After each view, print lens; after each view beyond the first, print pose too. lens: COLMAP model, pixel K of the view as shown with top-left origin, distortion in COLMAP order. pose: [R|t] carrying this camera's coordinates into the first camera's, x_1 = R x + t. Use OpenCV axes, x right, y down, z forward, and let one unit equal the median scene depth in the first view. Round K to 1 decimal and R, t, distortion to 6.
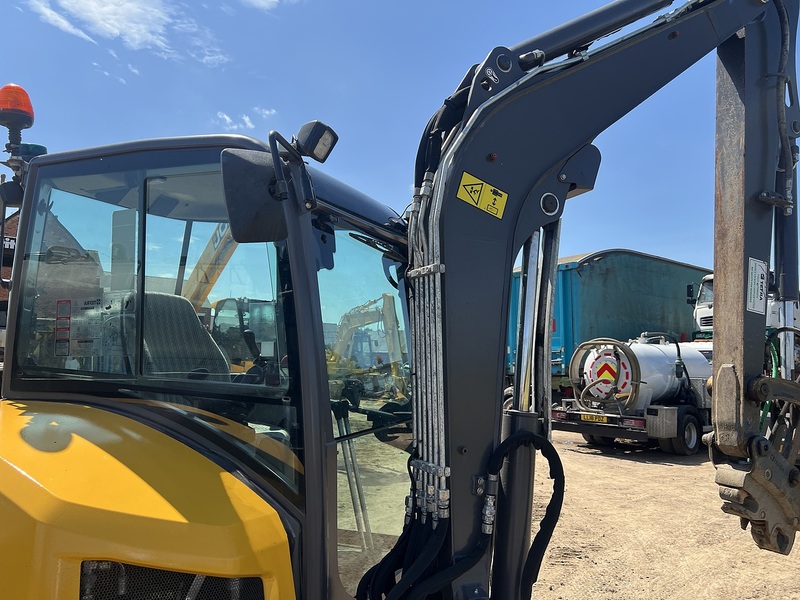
lens RADIAL K [[586.1, 0, 399.9], [0, 586.1, 307.6], [0, 0, 1]] dist [0.059742, -0.060379]
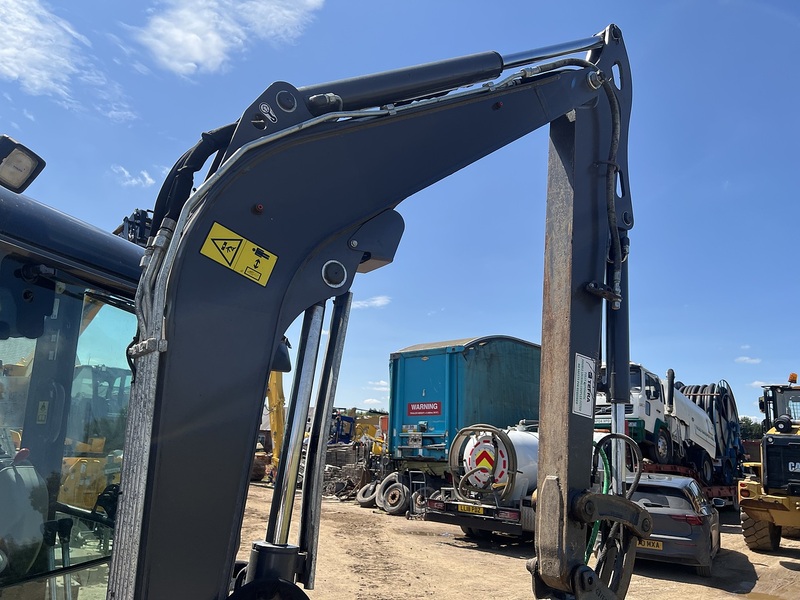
lens RADIAL K [[603.0, 0, 393.2], [0, 603.0, 305.1], [0, 0, 1]] dist [0.059862, -0.073624]
pose [[0.983407, 0.067848, 0.168246, 0.149192], [-0.045079, 0.989732, -0.135640, -0.018202], [-0.175722, 0.125805, 0.976368, 0.137860]]
